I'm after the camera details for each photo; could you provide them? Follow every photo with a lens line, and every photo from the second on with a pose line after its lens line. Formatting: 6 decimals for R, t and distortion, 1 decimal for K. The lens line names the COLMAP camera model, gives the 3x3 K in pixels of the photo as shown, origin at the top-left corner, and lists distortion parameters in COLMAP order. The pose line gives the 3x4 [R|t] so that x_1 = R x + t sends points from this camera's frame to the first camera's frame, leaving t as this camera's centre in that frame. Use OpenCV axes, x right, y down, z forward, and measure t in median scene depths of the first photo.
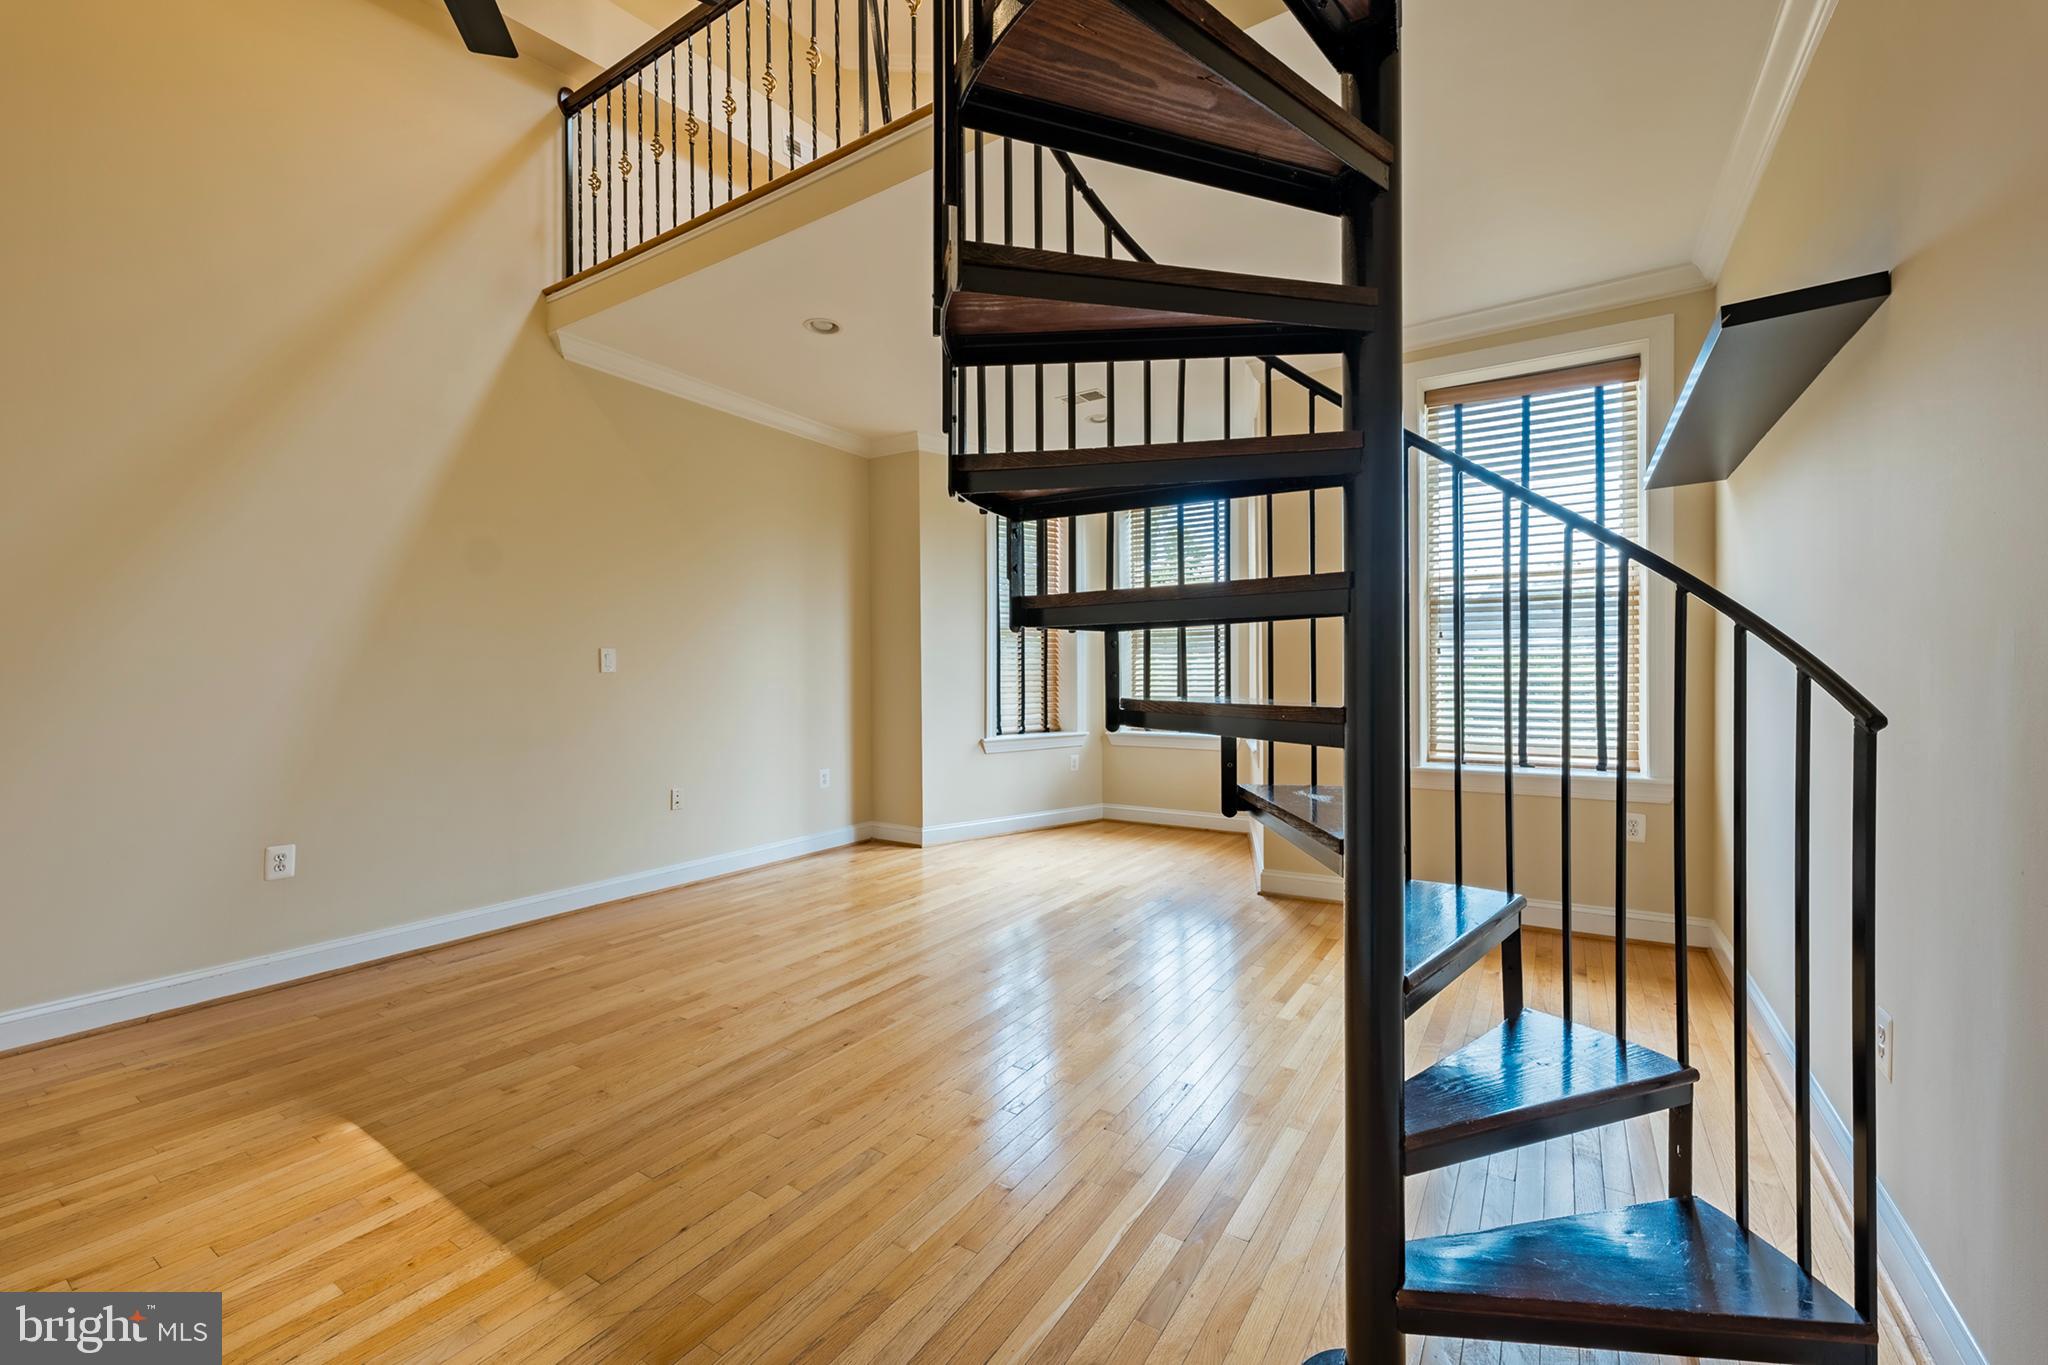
lens RADIAL K [[833.8, 0, 1025.2], [0, 833.8, 680.5], [0, 0, 1]] dist [0.001739, -0.000373]
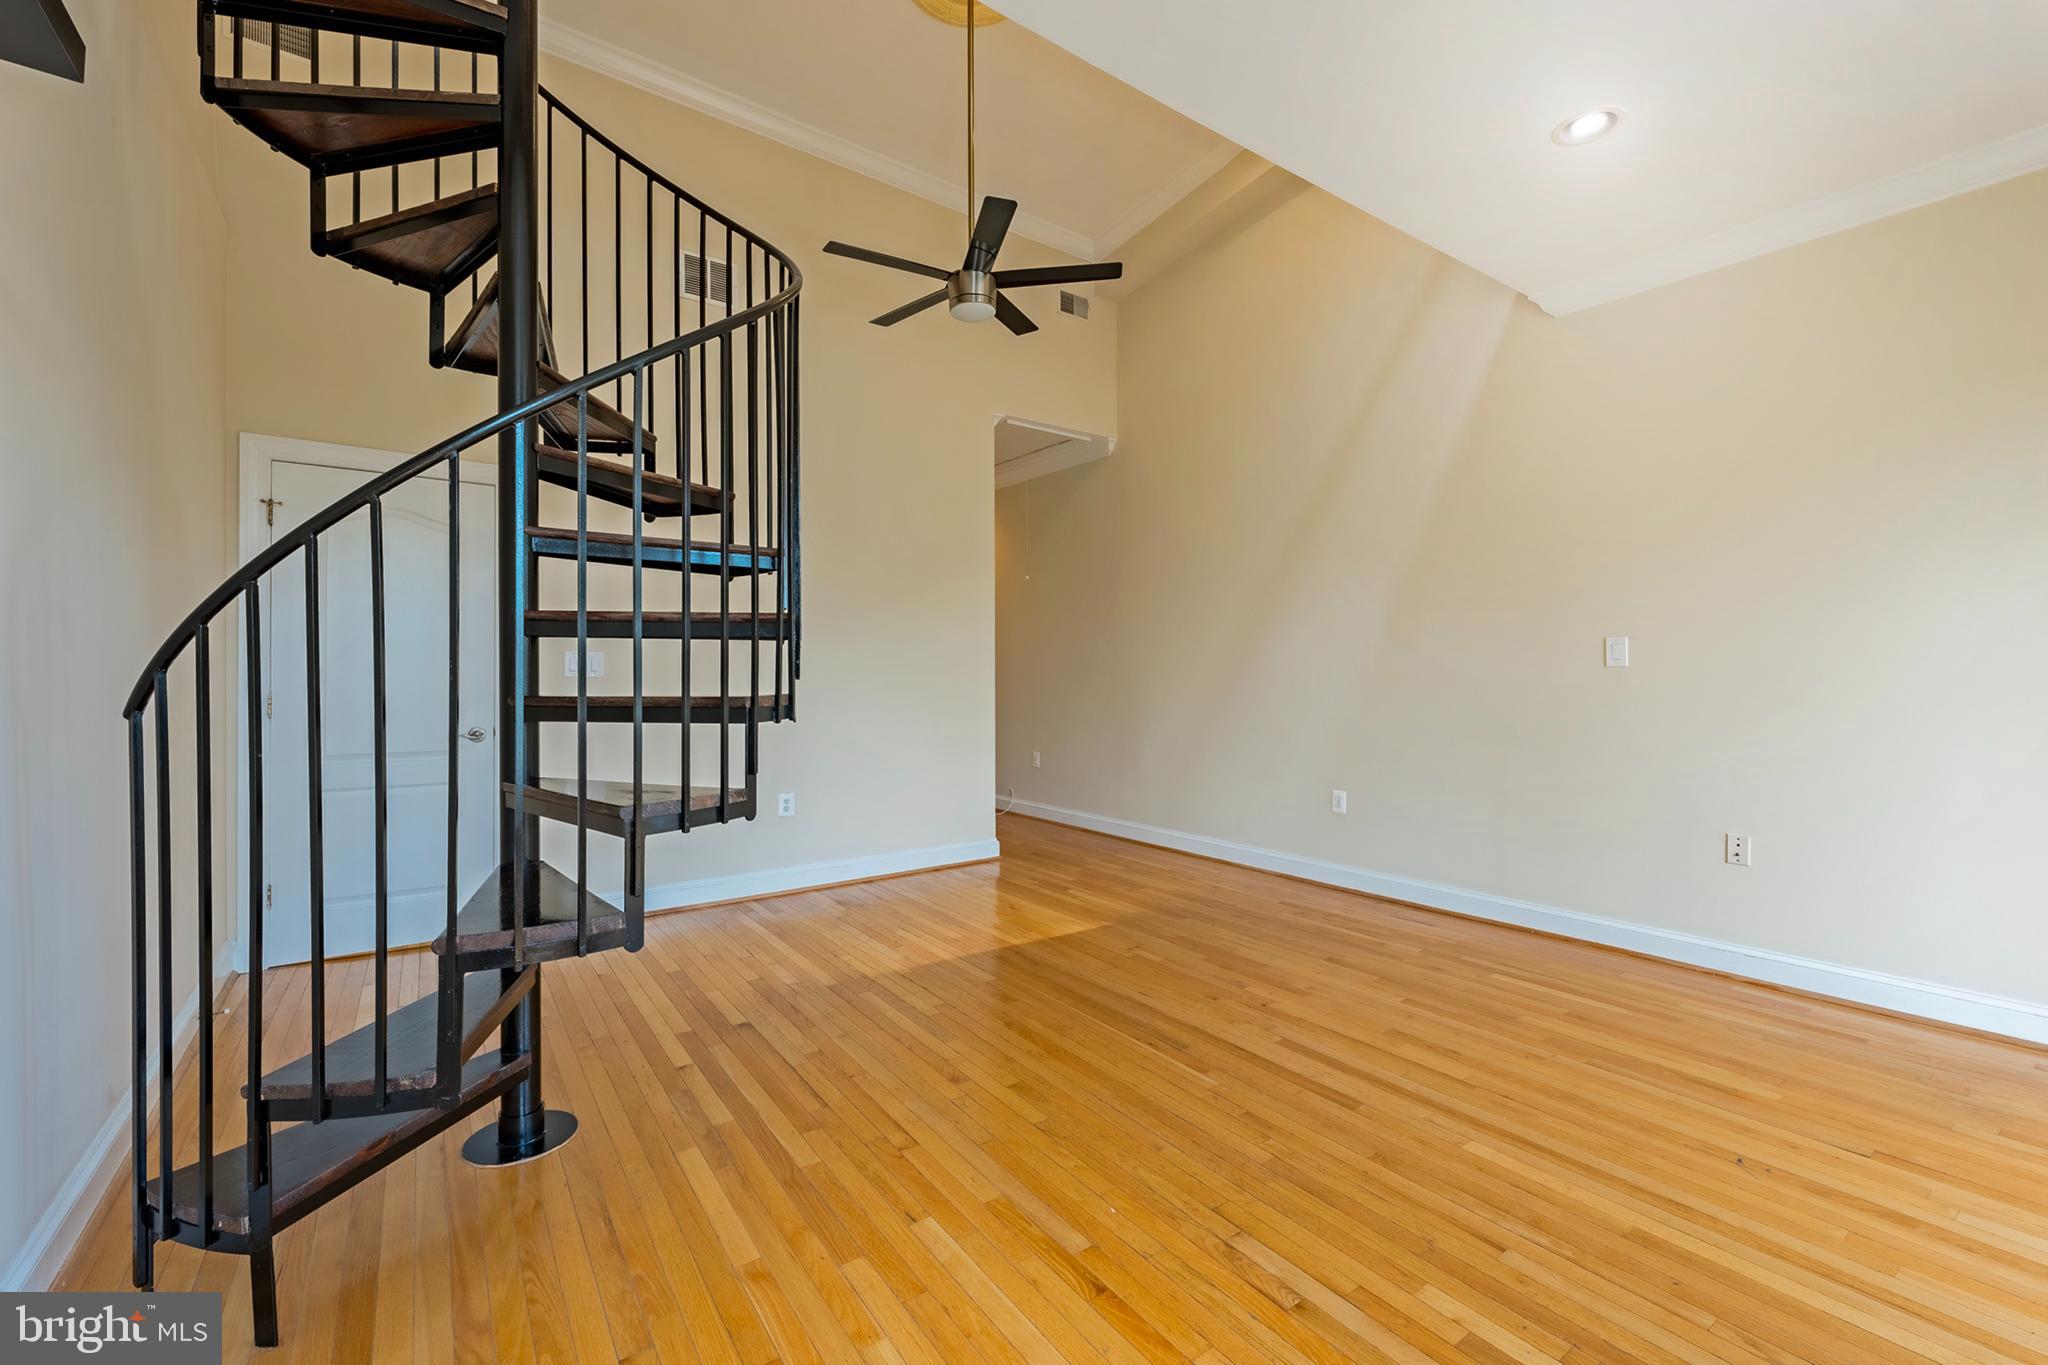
lens RADIAL K [[833.8, 0, 1031.3], [0, 833.8, 678.3], [0, 0, 1]] dist [0.001739, -0.000373]
pose [[-0.368173, 0.005779, -0.929739, 0.656175], [-0.000292, 0.999980, 0.006332, -0.004338], [0.929757, 0.002603, -0.368164, 1.067789]]
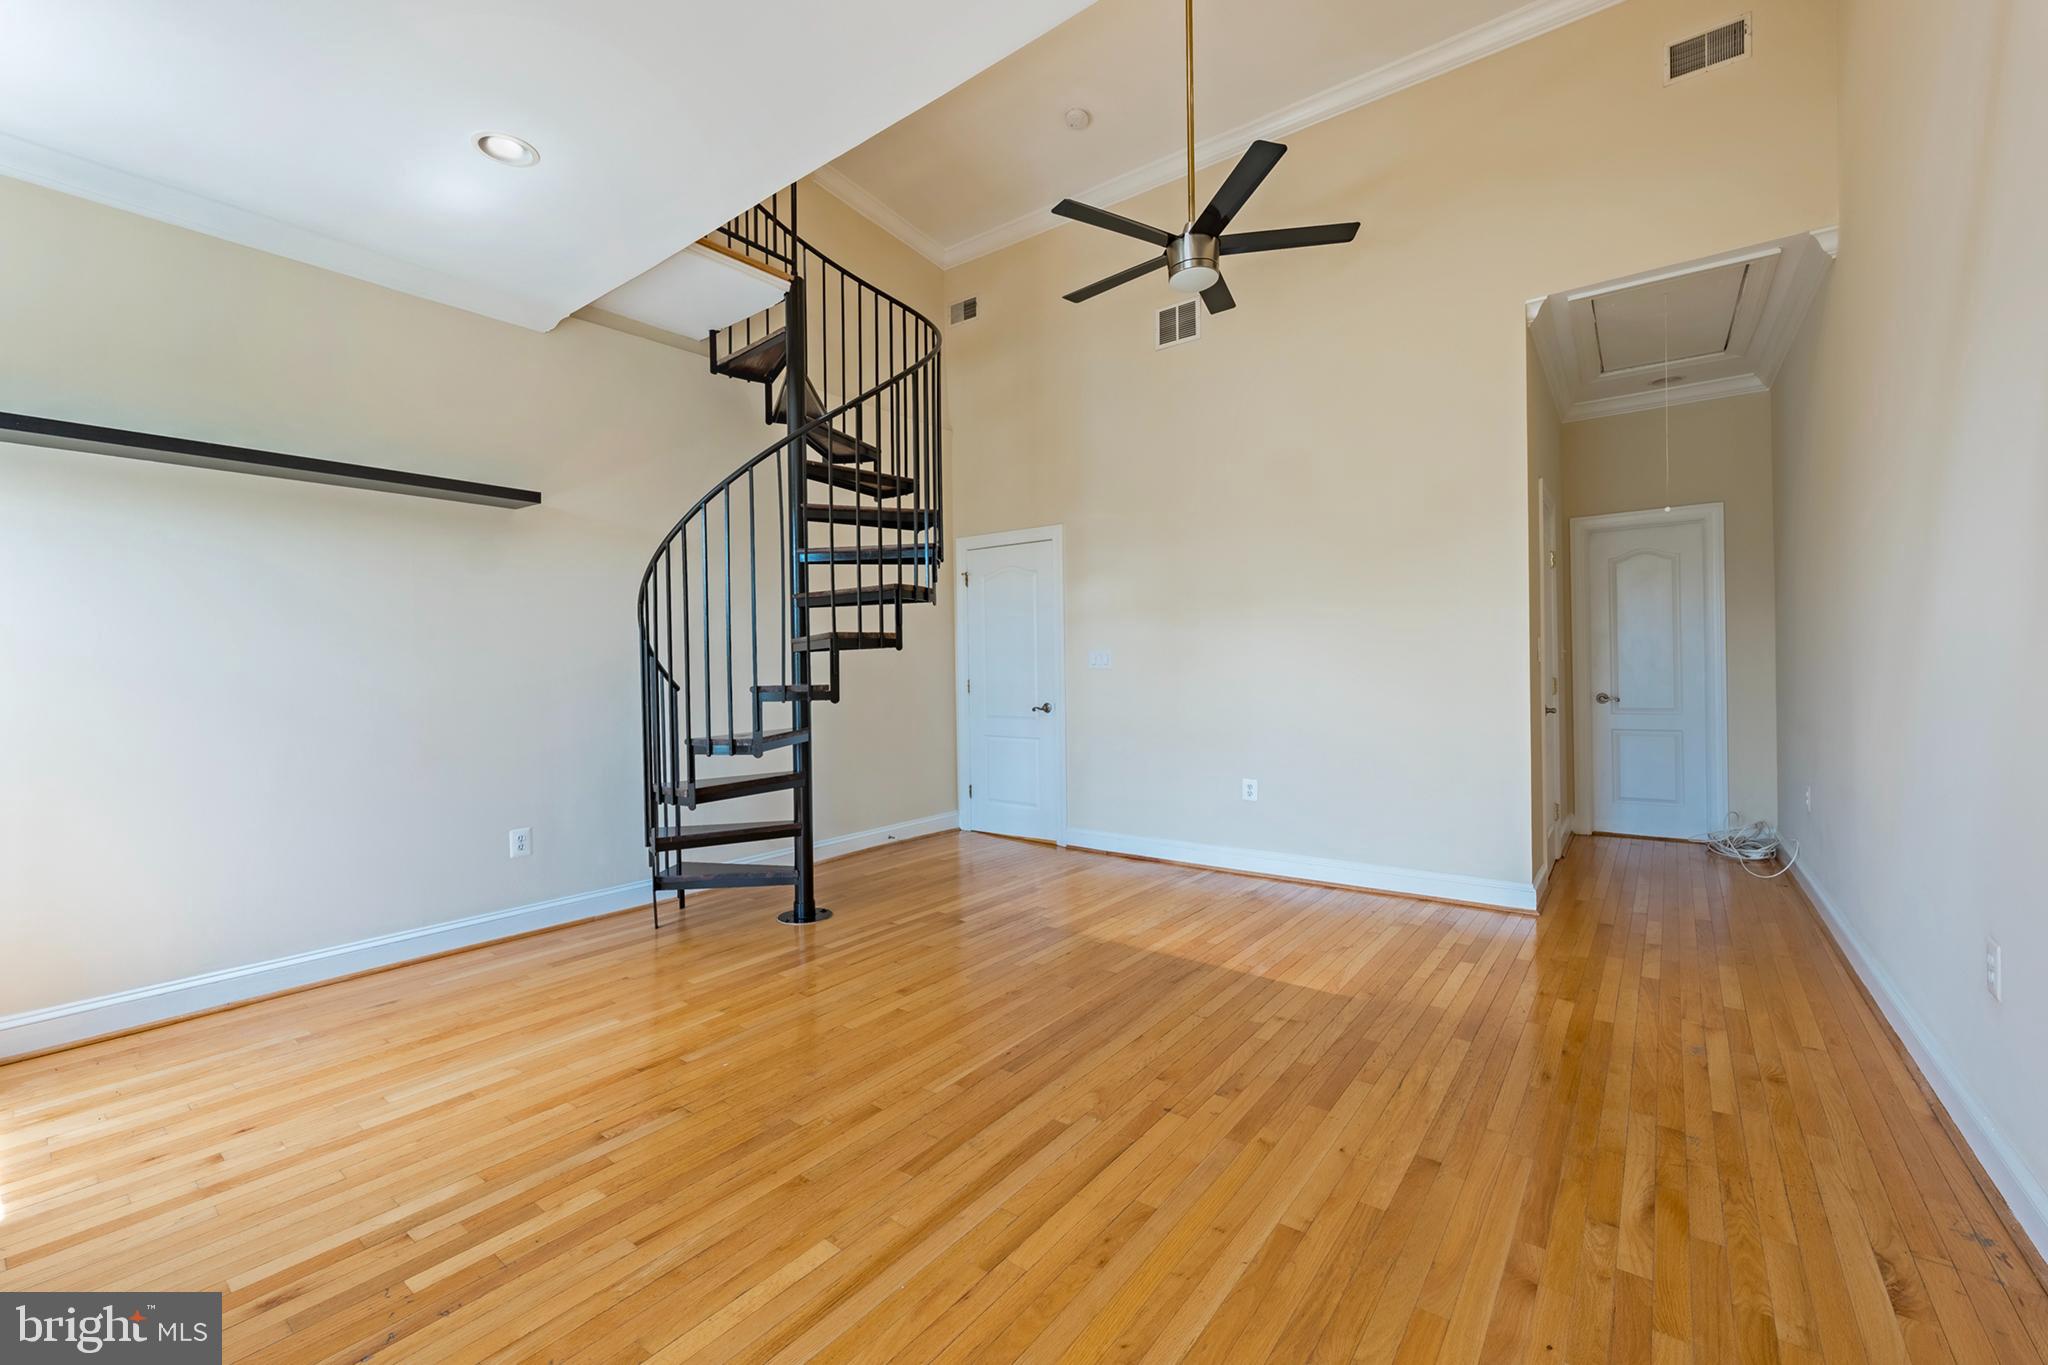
lens RADIAL K [[833.8, 0, 1030.7], [0, 833.8, 679.2], [0, 0, 1]] dist [0.001739, -0.000373]
pose [[-0.996497, 0.017220, 0.081834, -0.283298], [0.018593, 0.999698, 0.016046, -0.006839], [-0.081533, 0.017511, -0.996517, 1.685711]]
